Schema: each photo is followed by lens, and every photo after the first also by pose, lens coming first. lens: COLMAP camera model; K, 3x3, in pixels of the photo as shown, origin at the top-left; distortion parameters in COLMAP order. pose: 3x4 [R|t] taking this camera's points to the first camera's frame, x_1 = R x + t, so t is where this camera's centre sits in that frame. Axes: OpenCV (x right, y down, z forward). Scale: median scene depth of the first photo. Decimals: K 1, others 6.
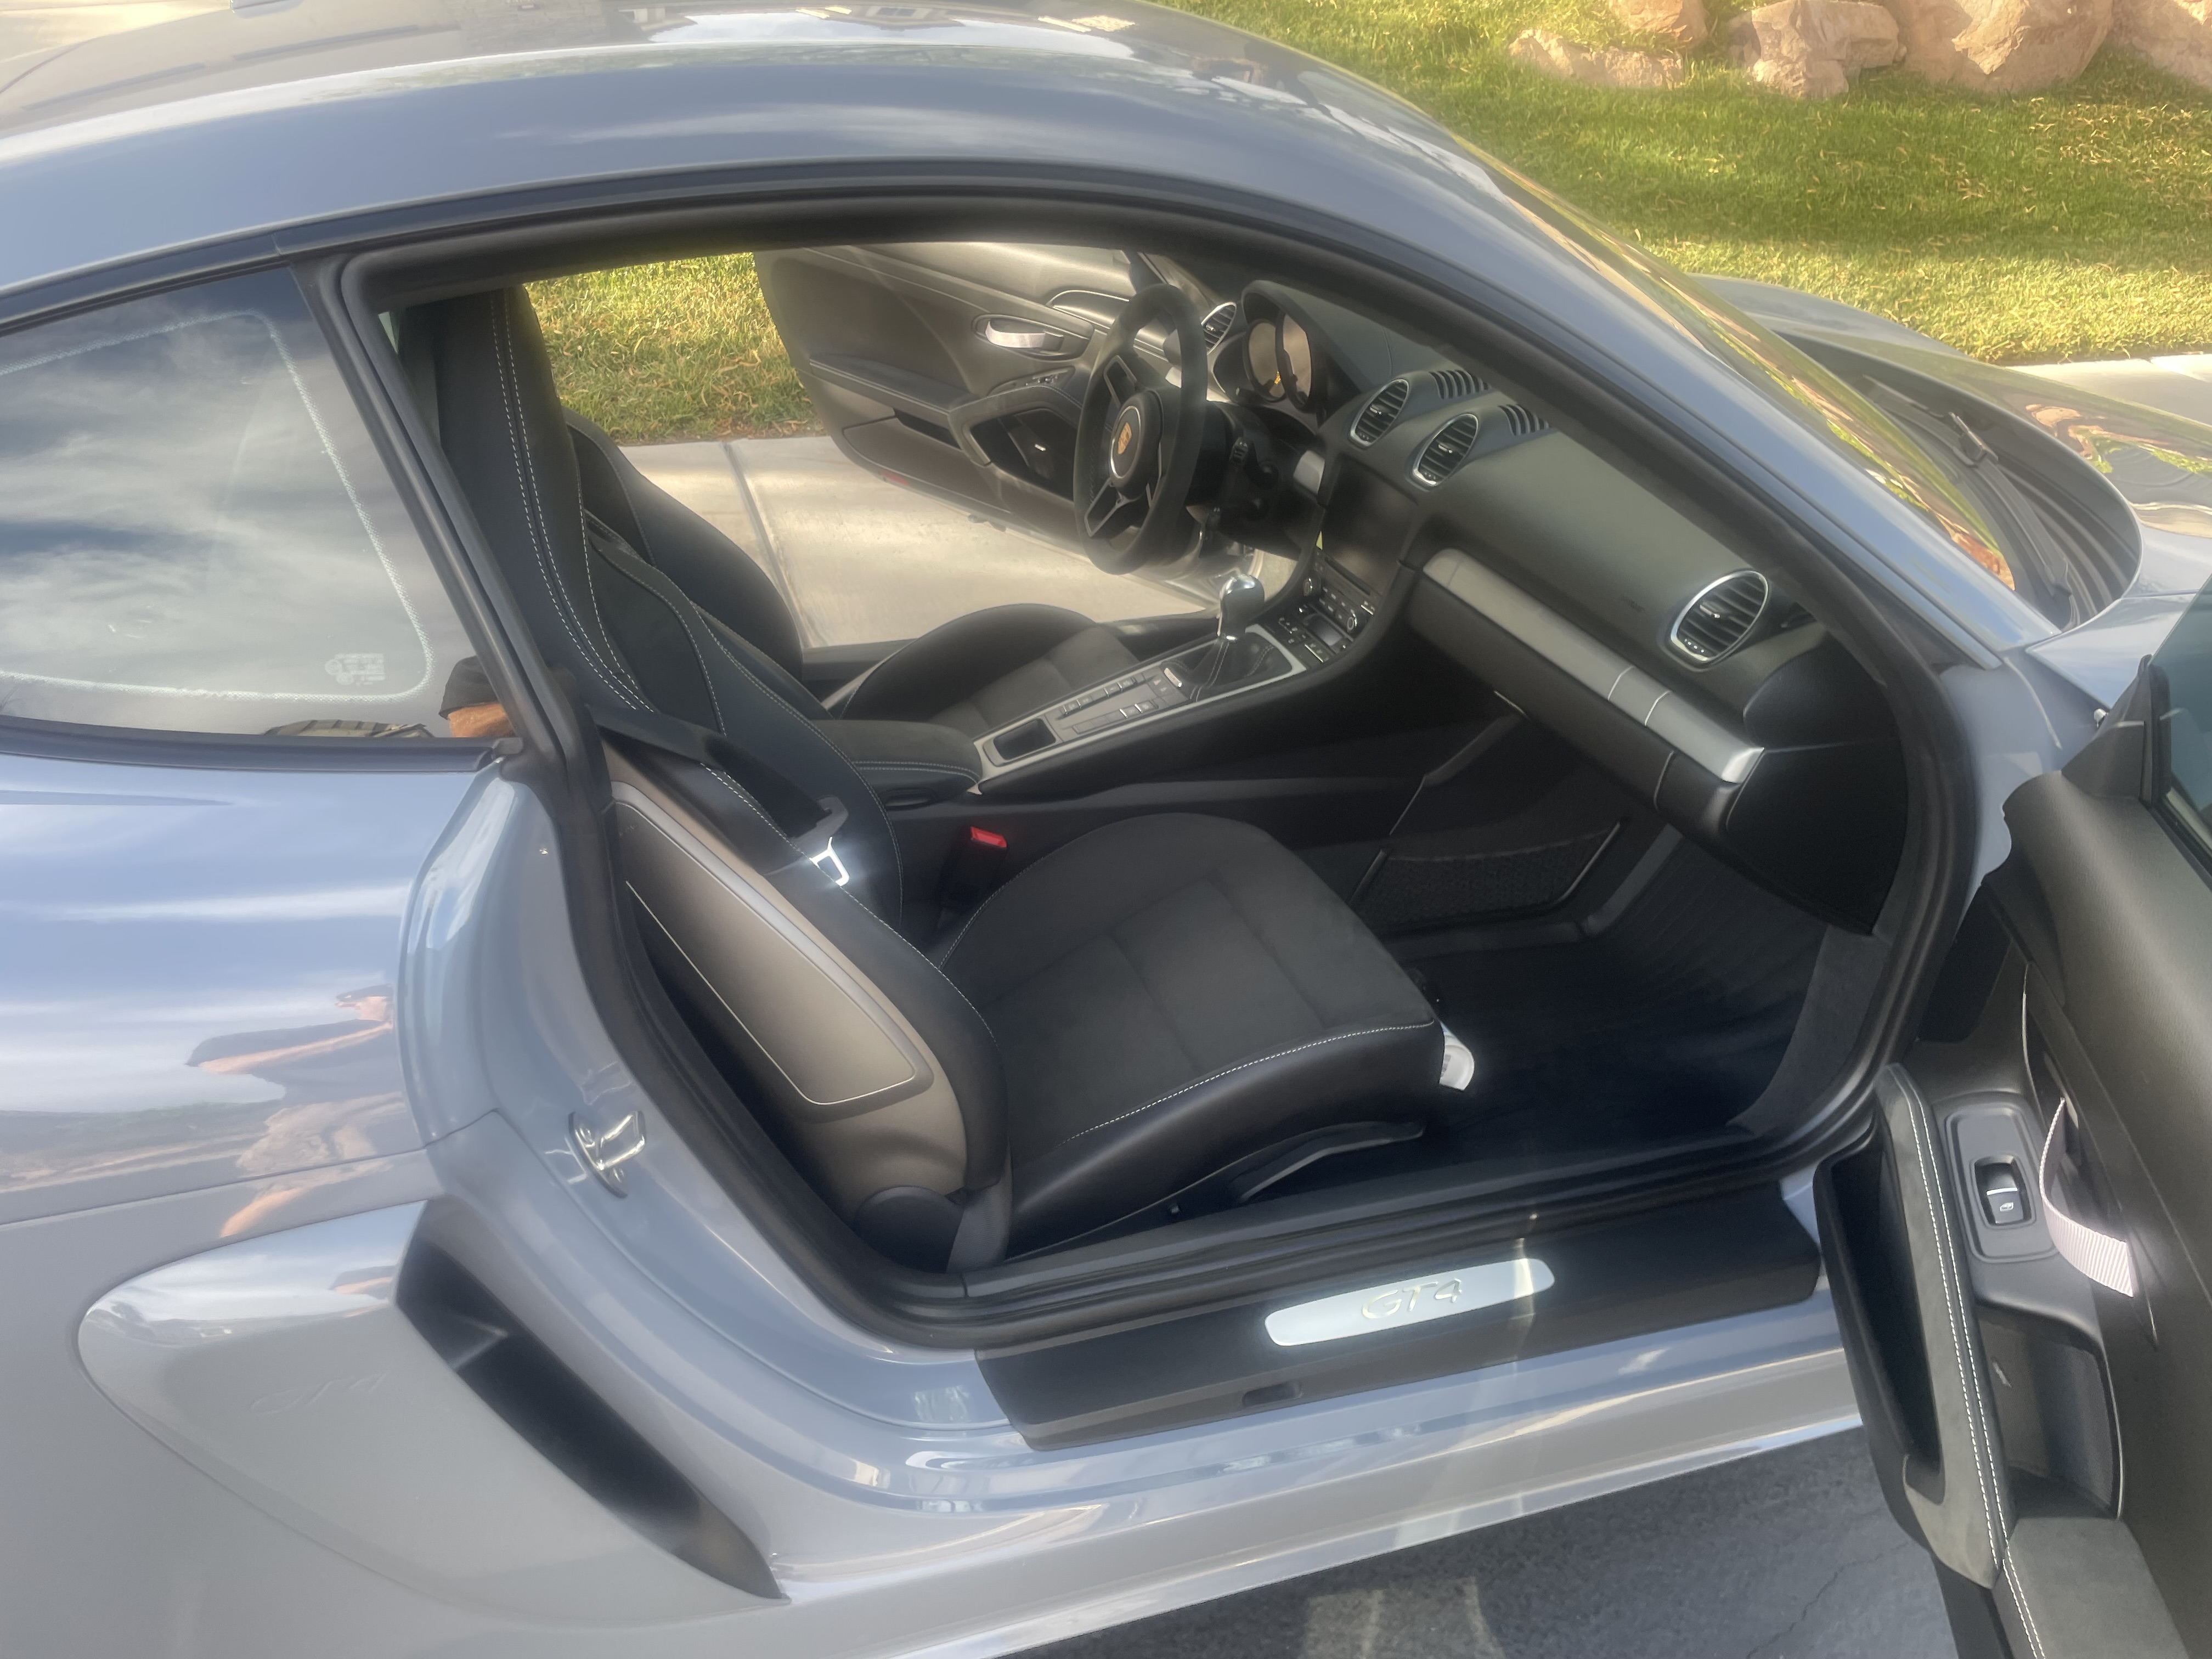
lens RADIAL K [[1682.7, 0, 1051.7], [0, 1682.7, 830.3], [0, 0, 1]] dist [0.089523, -0.086321]
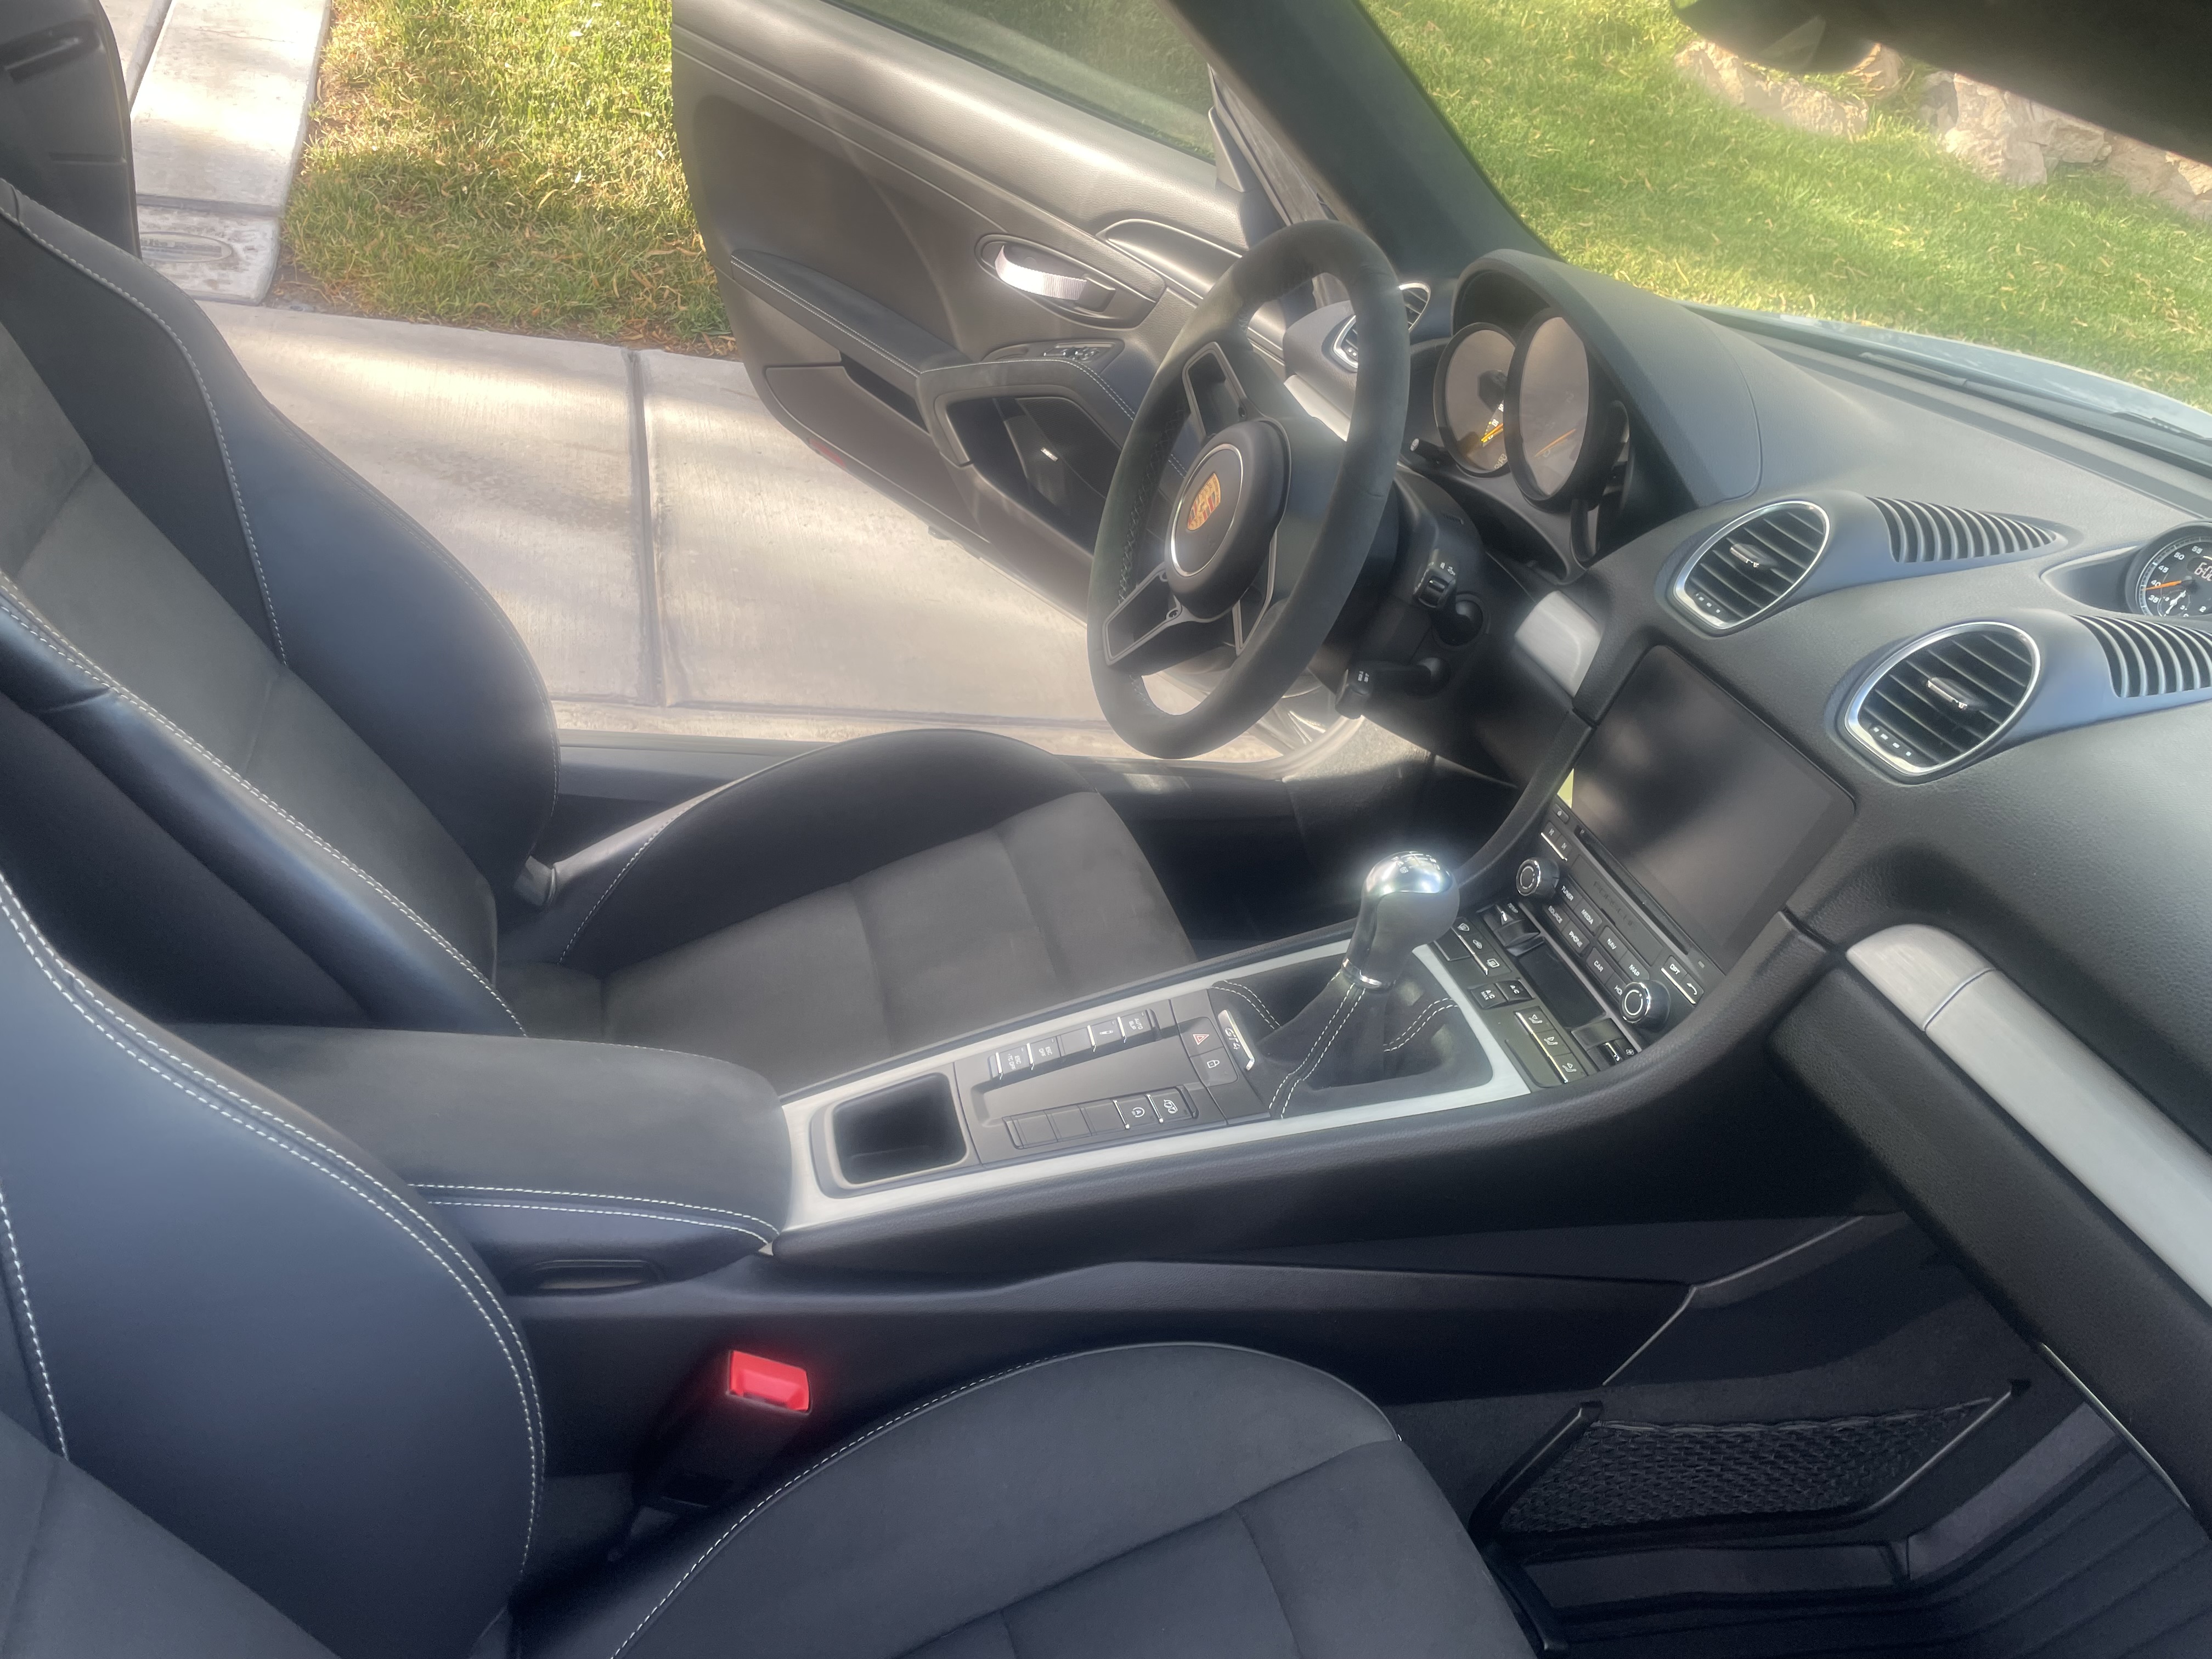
lens RADIAL K [[1728.9, 0, 1101.5], [0, 1728.9, 824.3], [0, 0, 1]] dist [0.062796, -0.057305]
pose [[0.984467, 0.166056, 0.057009, -0.001055], [-0.166726, 0.985977, 0.007176, -0.061127], [-0.055018, -0.016569, 0.998348, 0.215881]]
